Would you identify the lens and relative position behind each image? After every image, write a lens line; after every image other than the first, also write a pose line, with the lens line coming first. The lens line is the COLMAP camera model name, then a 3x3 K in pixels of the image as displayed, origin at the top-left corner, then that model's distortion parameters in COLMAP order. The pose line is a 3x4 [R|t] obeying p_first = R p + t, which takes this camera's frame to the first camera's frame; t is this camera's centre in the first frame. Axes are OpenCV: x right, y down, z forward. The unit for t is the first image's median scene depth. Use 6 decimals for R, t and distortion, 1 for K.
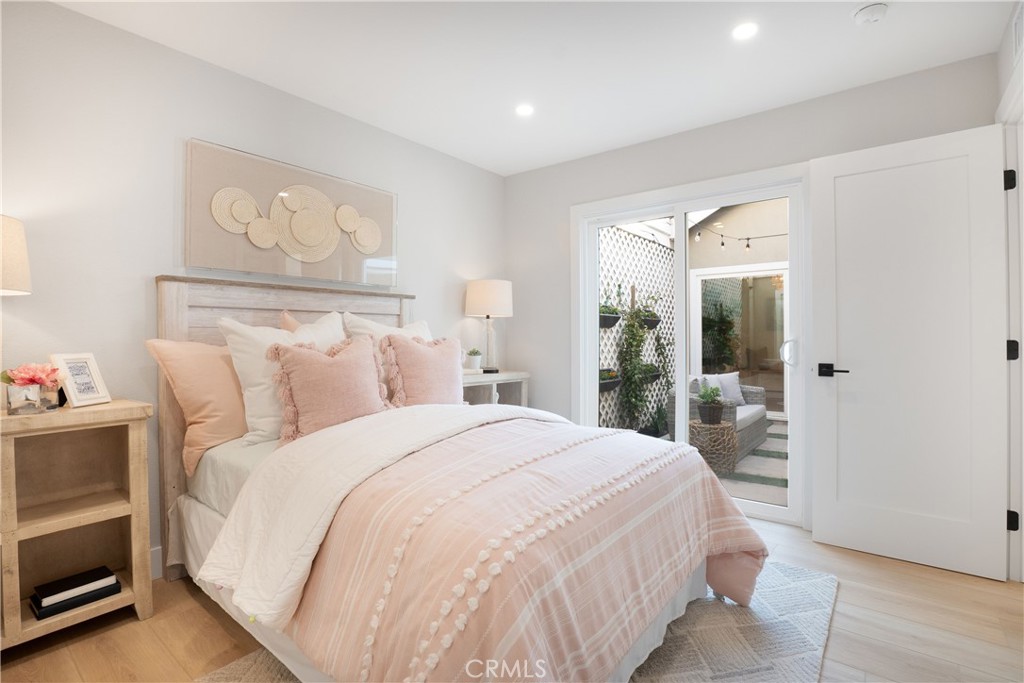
lens RADIAL K [[491.0, 0, 520.5], [0, 491.0, 334.1], [0, 0, 1]] dist [-0.044097, 0.006733]
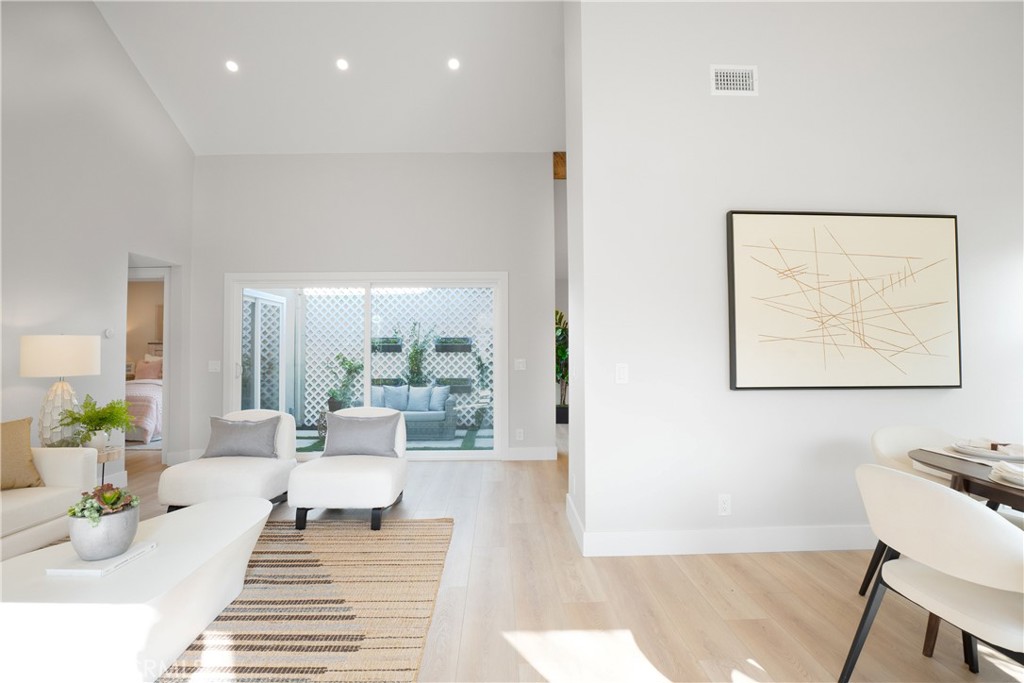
lens RADIAL K [[491.0, 0, 513.3], [0, 491.0, 341.1], [0, 0, 1]] dist [-0.044097, 0.006733]
pose [[0.640400, -0.016142, -0.767872, 2.430929], [0.007849, 0.999864, -0.014472, -0.033858], [0.768001, 0.003241, 0.640440, 0.450304]]
